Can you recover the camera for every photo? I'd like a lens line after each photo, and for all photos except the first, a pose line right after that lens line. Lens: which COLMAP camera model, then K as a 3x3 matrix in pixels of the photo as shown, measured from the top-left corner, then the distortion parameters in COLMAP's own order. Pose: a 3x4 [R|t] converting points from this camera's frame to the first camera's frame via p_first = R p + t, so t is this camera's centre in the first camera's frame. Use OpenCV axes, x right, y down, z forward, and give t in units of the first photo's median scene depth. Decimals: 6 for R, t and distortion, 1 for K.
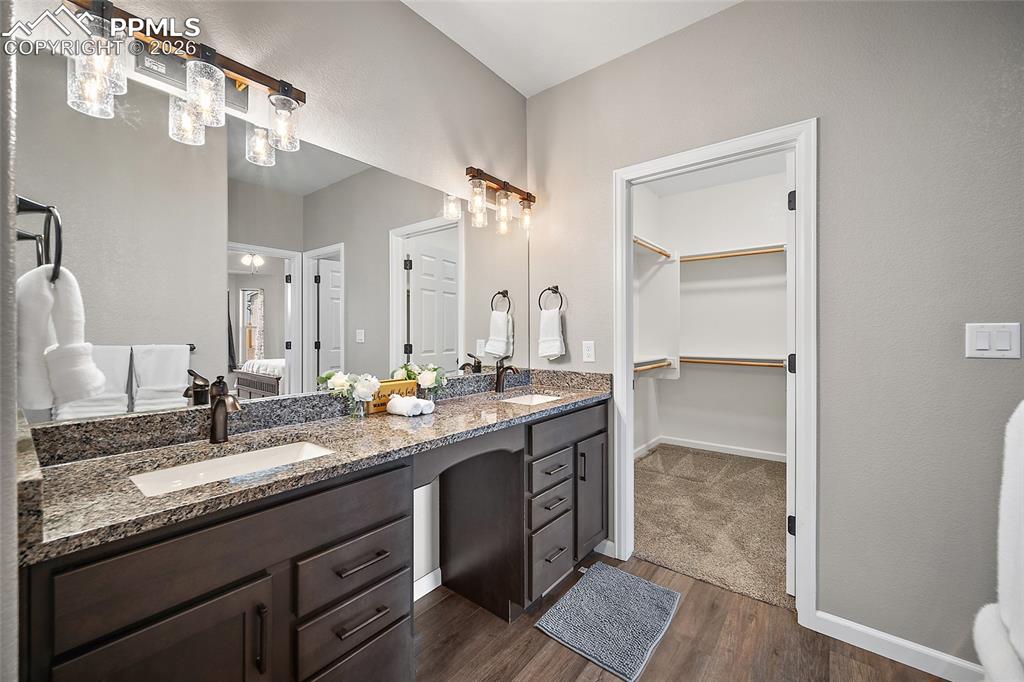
lens RADIAL K [[409.1, 0, 509.9], [0, 409.1, 332.3], [0, 0, 1]] dist [-0.001259, 0.000267]
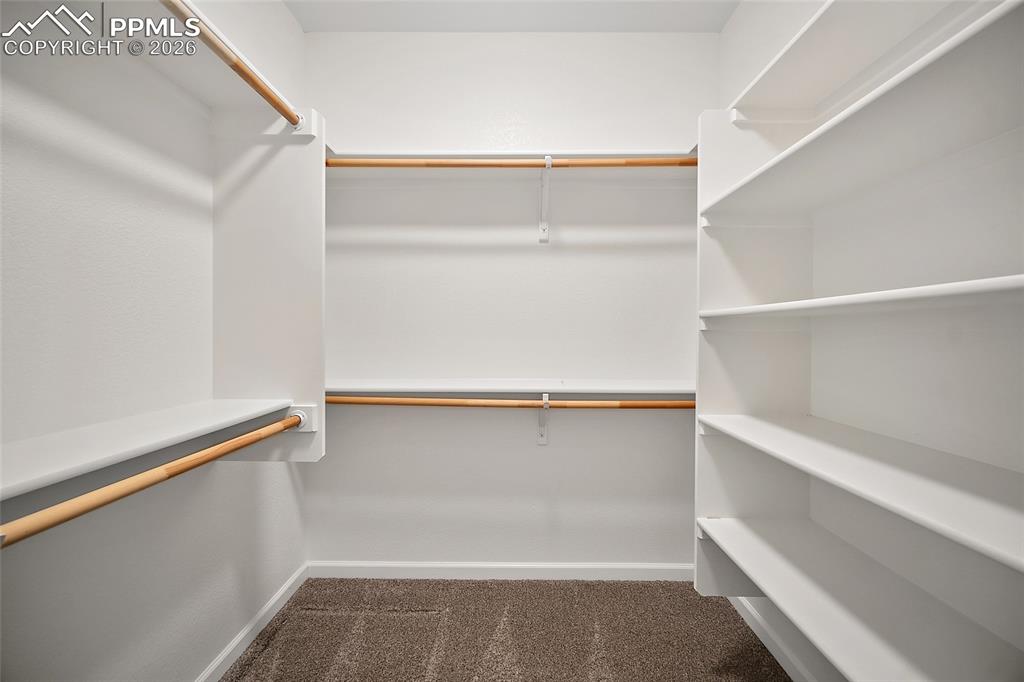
lens RADIAL K [[409.1, 0, 509.9], [0, 409.1, 332.3], [0, 0, 1]] dist [-0.001259, 0.000267]
pose [[0.682219, -0.004014, 0.731137, 0.251162], [0.001046, 0.999989, 0.004514, 0.000287], [-0.731147, -0.002315, 0.682216, 0.608484]]
